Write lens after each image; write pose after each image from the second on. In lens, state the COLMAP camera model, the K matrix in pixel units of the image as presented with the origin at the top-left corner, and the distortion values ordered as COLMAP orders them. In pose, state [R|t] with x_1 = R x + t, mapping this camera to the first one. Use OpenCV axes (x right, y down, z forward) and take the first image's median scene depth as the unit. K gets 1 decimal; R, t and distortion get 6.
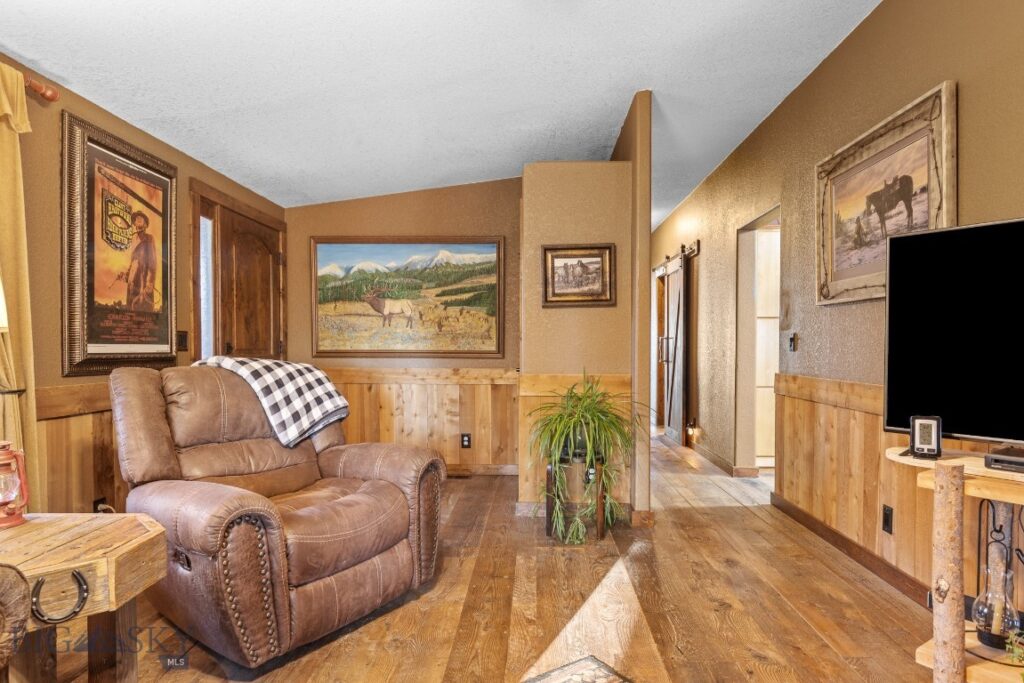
lens RADIAL K [[602.7, 0, 510.8], [0, 602.7, 352.1], [0, 0, 1]] dist [0.007794, 0.000549]
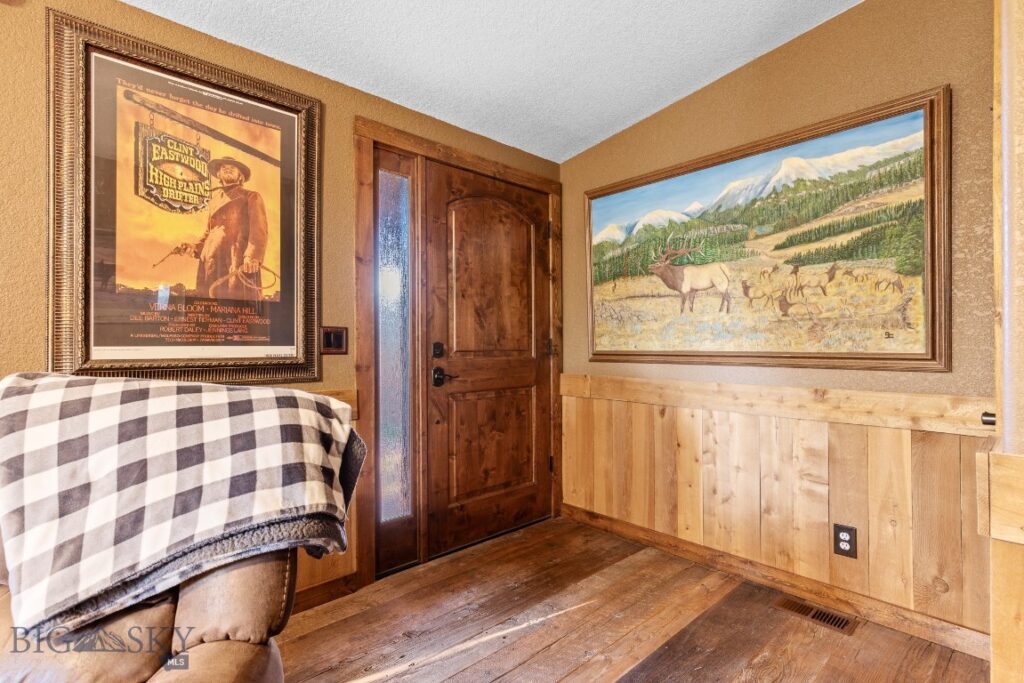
lens RADIAL K [[484.7, 0, 512.4], [0, 484.7, 344.9], [0, 0, 1]] dist [0.002583, -0.001297]
pose [[0.705022, -0.006411, -0.709157, 0.014087], [0.000613, 0.999964, -0.008430, -0.005879], [0.709185, 0.005509, 0.705000, 0.539849]]
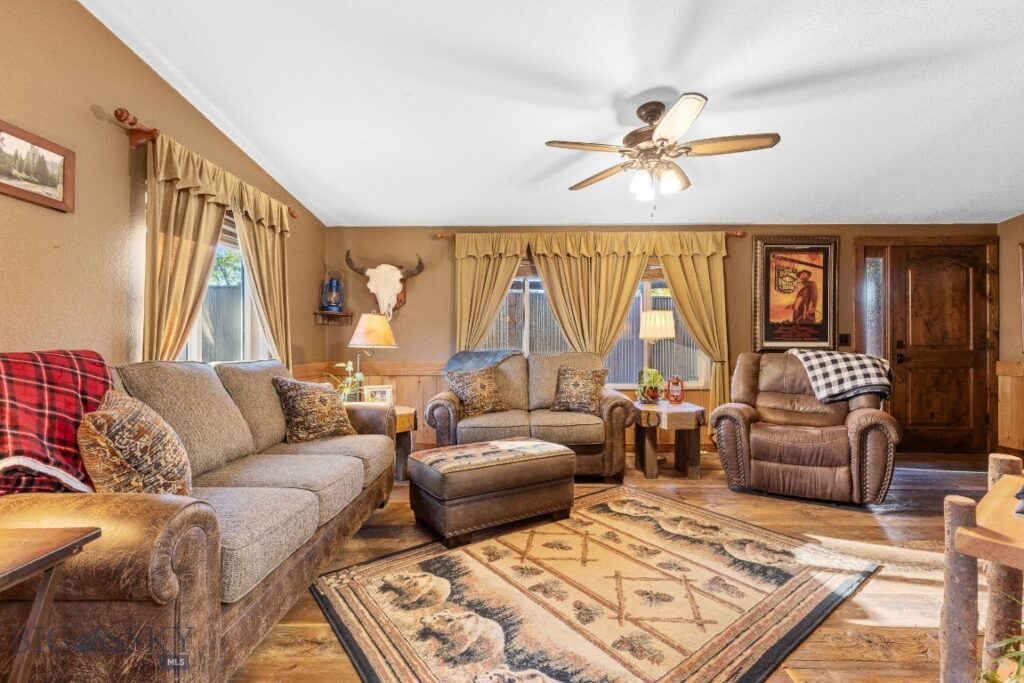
lens RADIAL K [[463.9, 0, 509.5], [0, 463.9, 341.0], [0, 0, 1]] dist [0.007725, -0.000084]
pose [[0.034070, -0.003198, -0.999414, 0.500143], [-0.009115, 0.999952, -0.003510, -0.001883], [0.999378, 0.009230, 0.034039, 0.036179]]
